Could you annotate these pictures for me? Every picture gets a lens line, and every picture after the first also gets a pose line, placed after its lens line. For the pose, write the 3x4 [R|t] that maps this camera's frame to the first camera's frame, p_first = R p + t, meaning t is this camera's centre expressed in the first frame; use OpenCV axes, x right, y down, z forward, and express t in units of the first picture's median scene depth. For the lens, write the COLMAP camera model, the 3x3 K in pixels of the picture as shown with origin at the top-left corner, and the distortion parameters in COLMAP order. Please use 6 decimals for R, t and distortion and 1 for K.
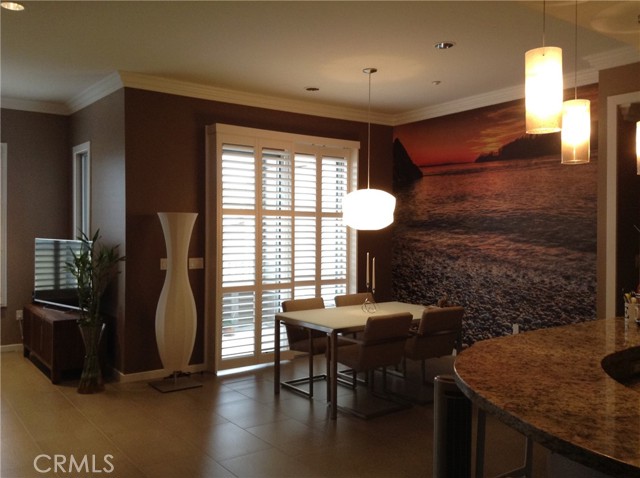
lens RADIAL K [[588.6, 0, 320.0], [0, 588.6, 239.0], [0, 0, 1]] dist [0.011719, -0.005109]
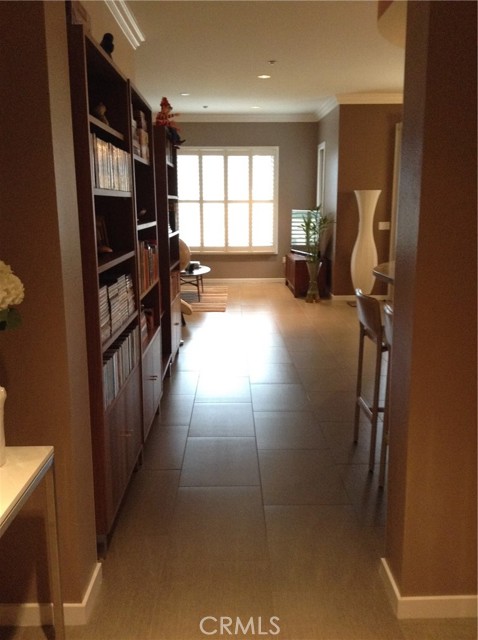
lens RADIAL K [[588.6, 0, 239.0], [0, 588.6, 320.0], [0, 0, 1]] dist [0.011719, -0.005109]
pose [[0.818986, 0.091124, -0.566531, 0.380540], [0.011675, 0.984459, 0.175224, 0.013241], [0.573694, -0.150121, 0.805195, -0.456887]]
